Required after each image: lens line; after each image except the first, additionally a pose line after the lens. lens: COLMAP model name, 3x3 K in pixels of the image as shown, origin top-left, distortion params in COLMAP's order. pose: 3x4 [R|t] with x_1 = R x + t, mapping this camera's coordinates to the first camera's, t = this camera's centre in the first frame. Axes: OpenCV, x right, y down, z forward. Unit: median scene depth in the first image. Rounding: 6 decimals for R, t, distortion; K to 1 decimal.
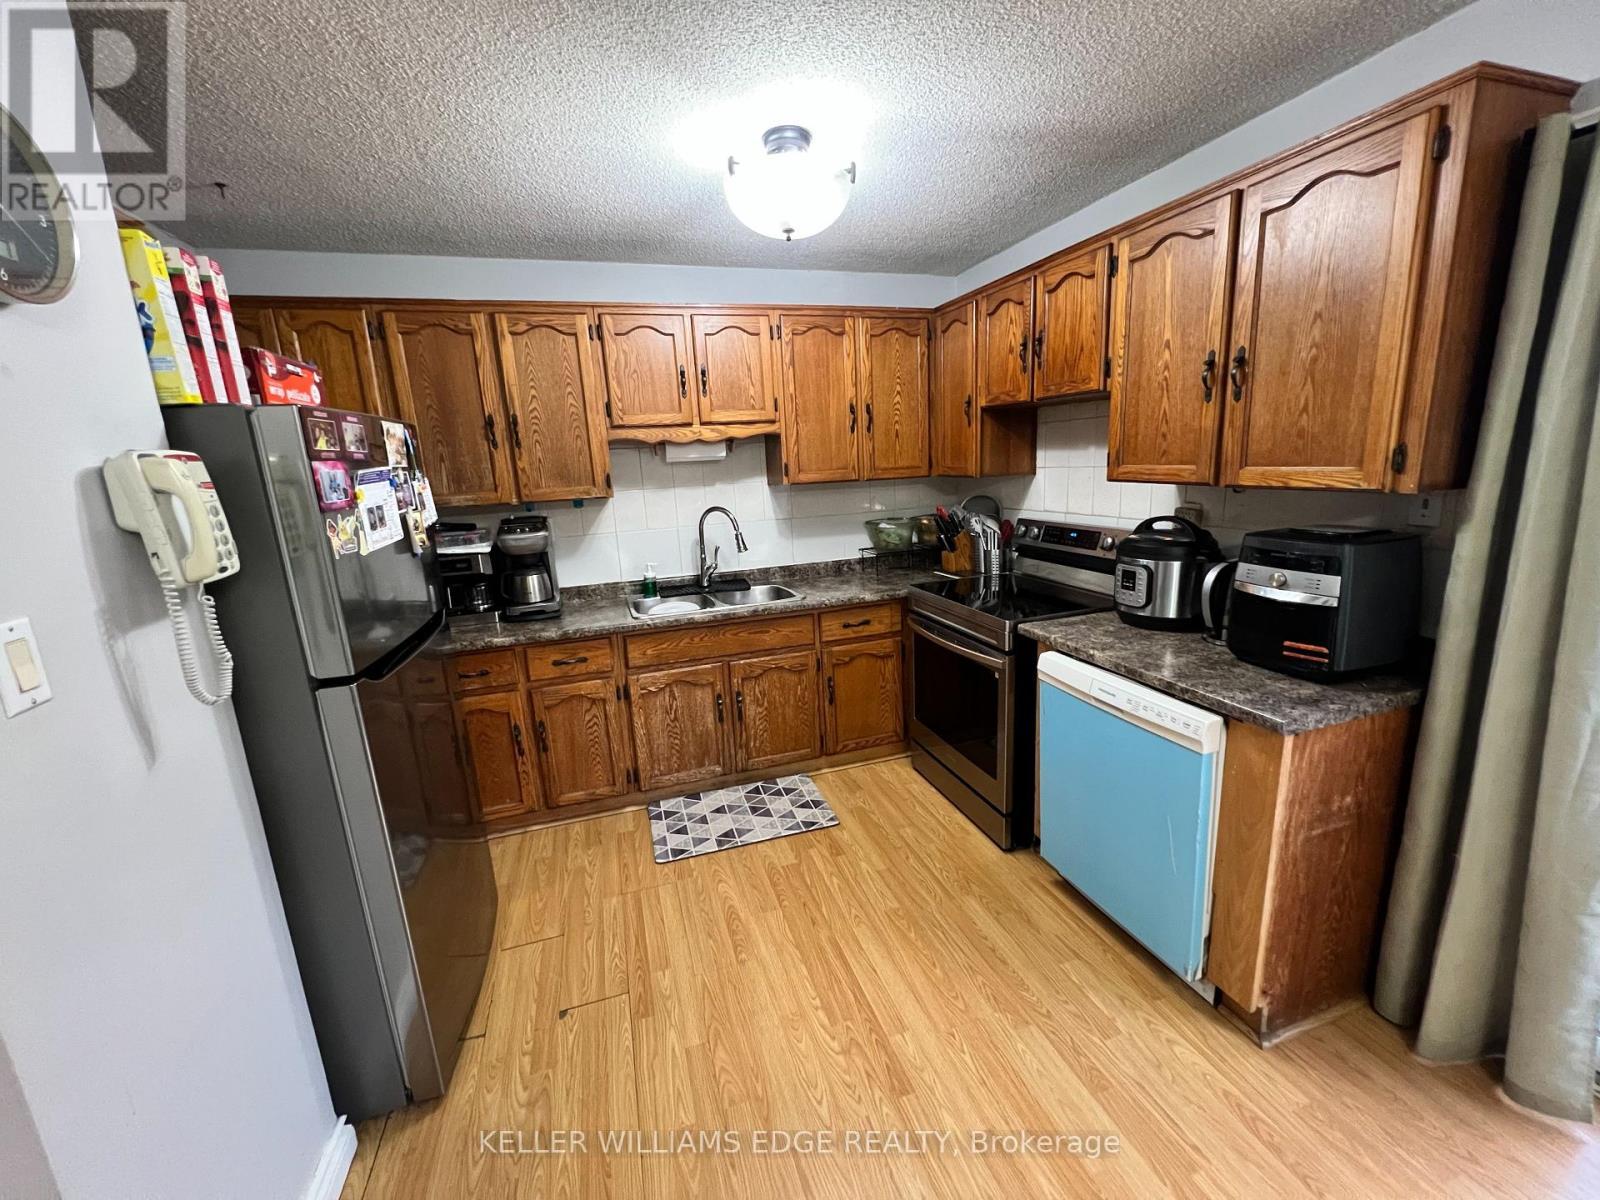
lens RADIAL K [[641.7, 0, 799.6], [0, 641.7, 594.5], [0, 0, 1]] dist [-0.003794, 0.000601]
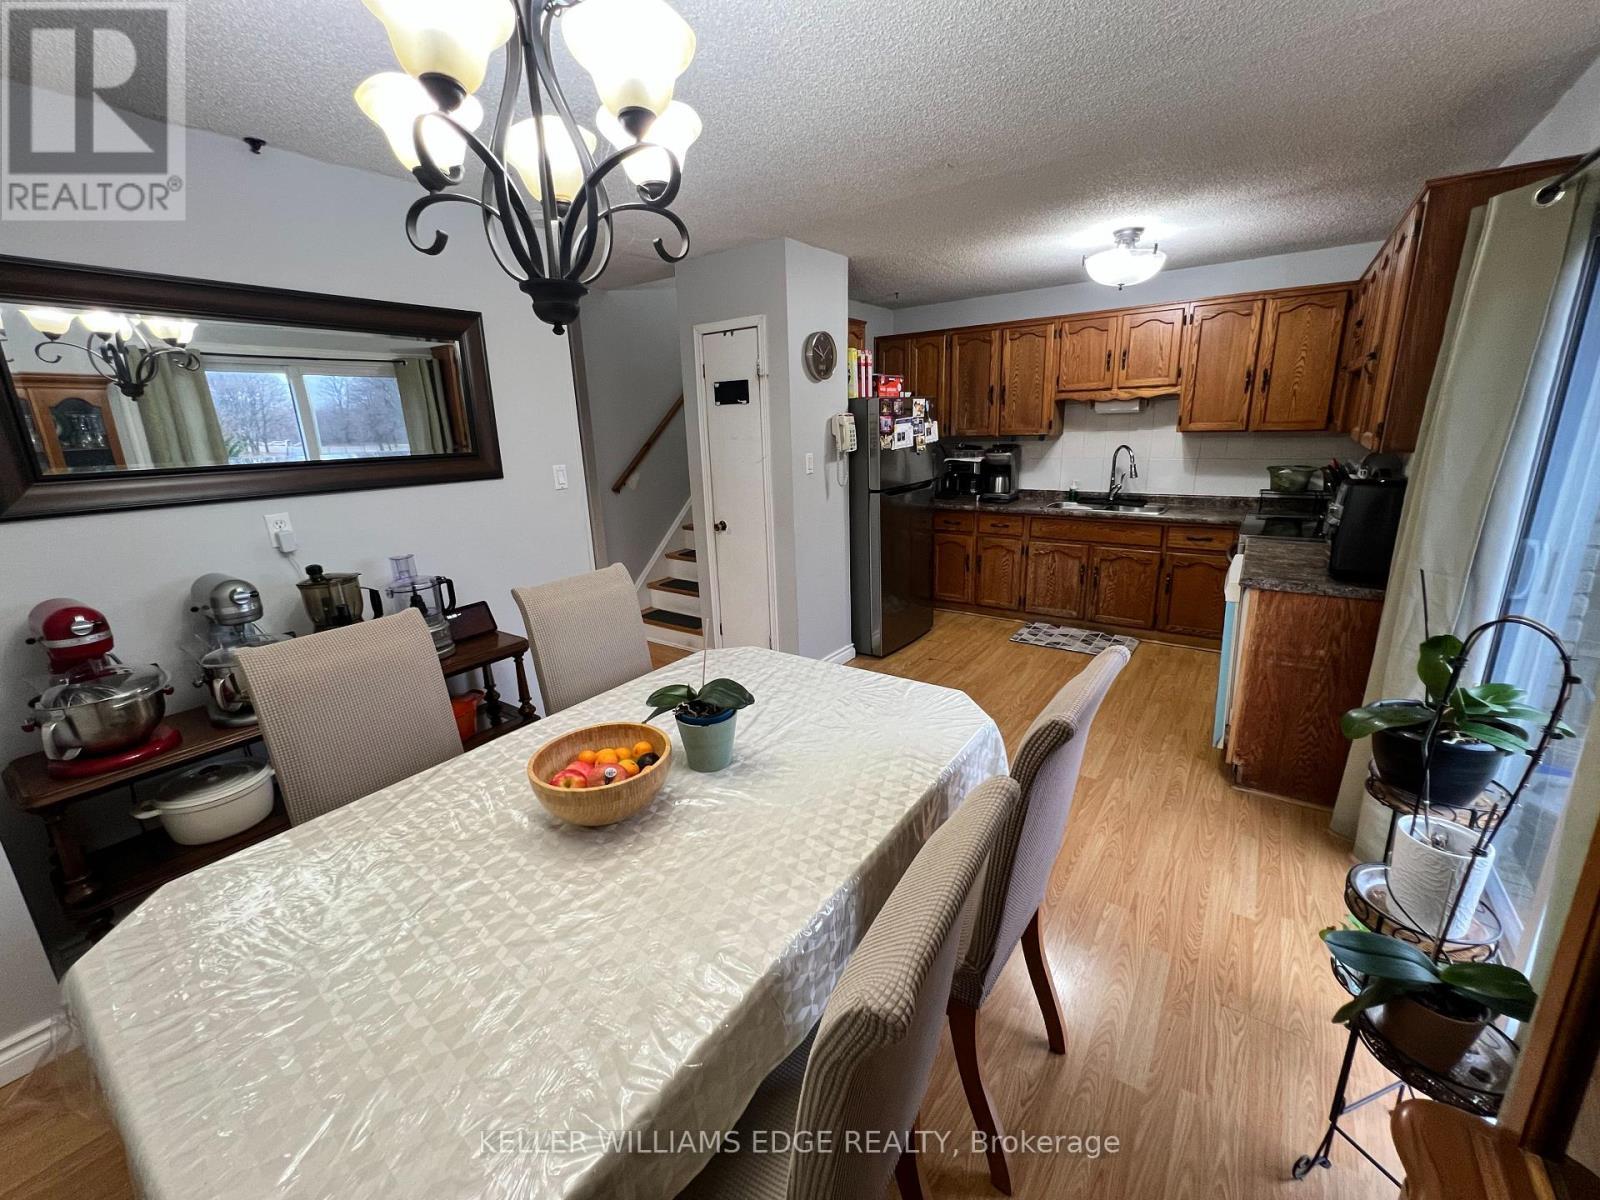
lens RADIAL K [[641.7, 0, 799.6], [0, 641.7, 594.5], [0, 0, 1]] dist [-0.003794, 0.000601]
pose [[0.596515, 0.237244, -0.766736, 0.708794], [-0.163223, 0.971209, 0.173526, 0.068445], [0.785829, 0.021638, 0.618065, -0.535095]]
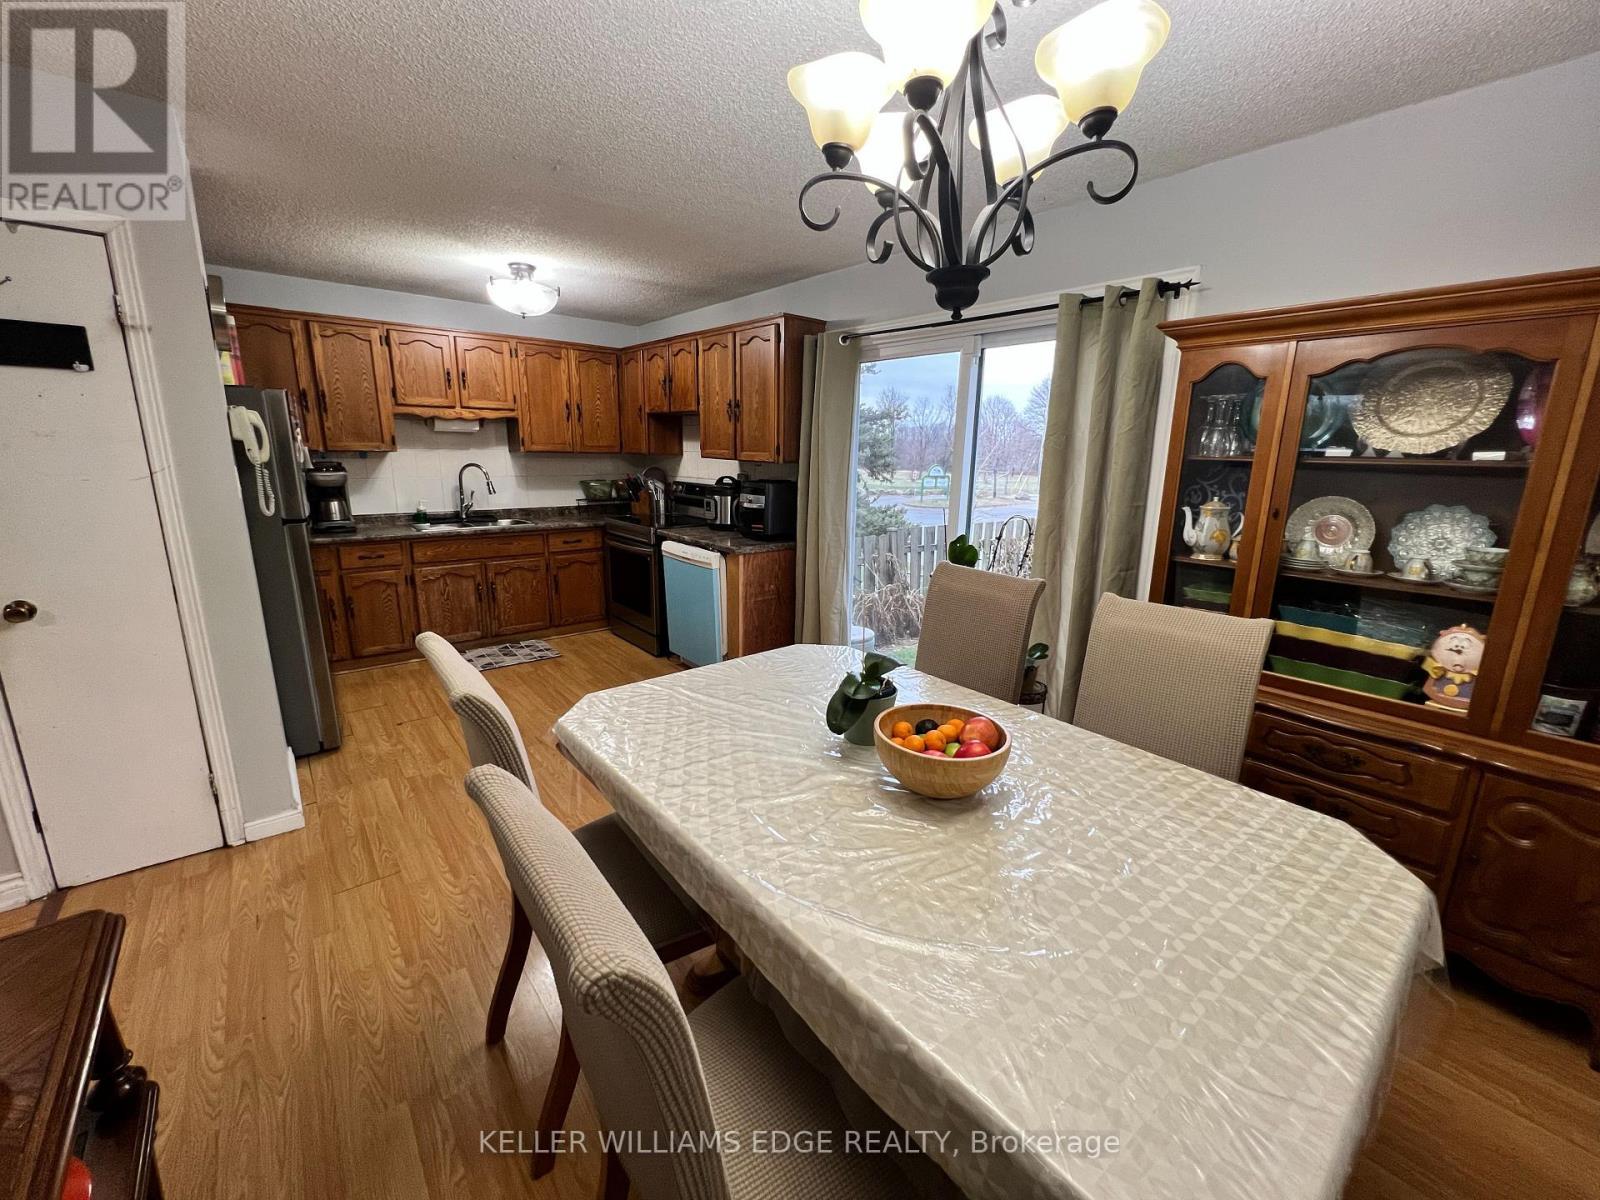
lens RADIAL K [[641.7, 0, 799.6], [0, 641.7, 594.5], [0, 0, 1]] dist [-0.003794, 0.000601]
pose [[0.924239, -0.017837, 0.381398, 0.000053], [0.013711, 0.999814, 0.013532, 0.179762], [-0.381568, -0.007278, 0.924312, -0.763585]]
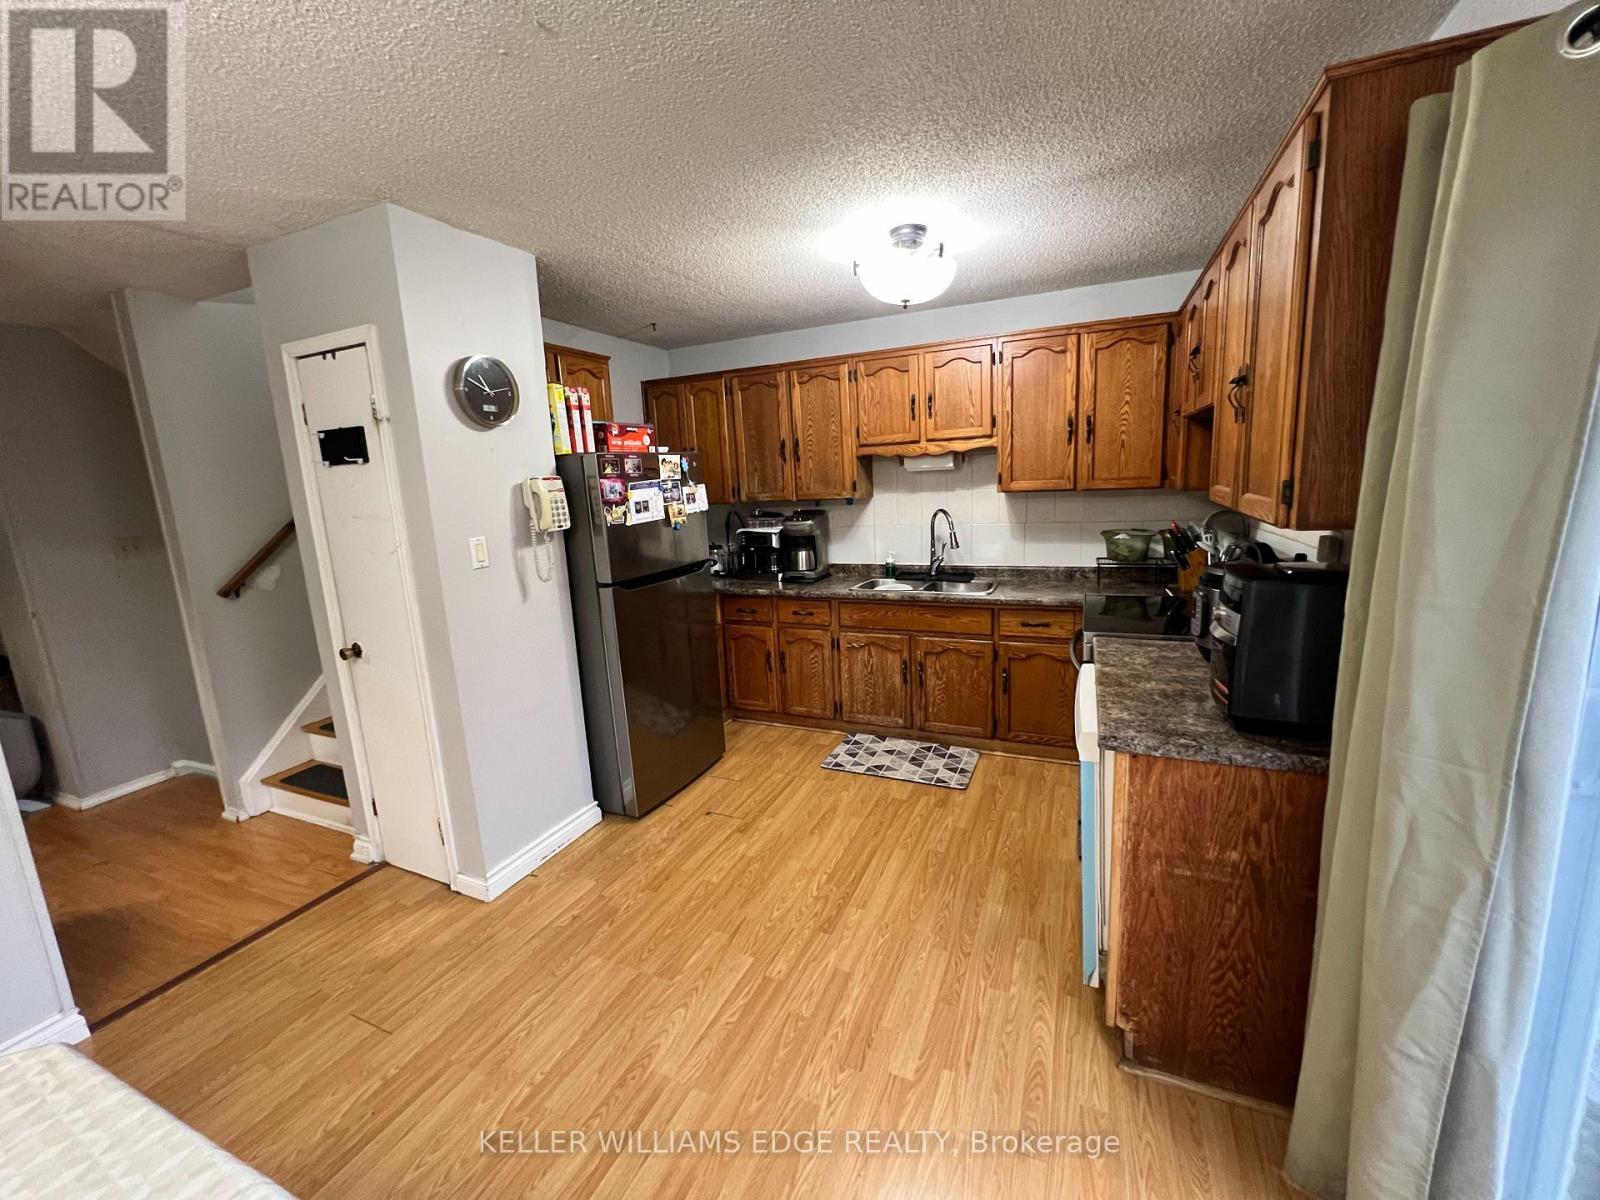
lens RADIAL K [[641.7, 0, 799.6], [0, 641.7, 594.5], [0, 0, 1]] dist [-0.003794, 0.000601]
pose [[0.746886, 0.133266, -0.651461, 0.530939], [-0.127483, 0.990235, 0.056411, -0.015182], [0.652618, 0.040918, 0.756582, -0.074213]]
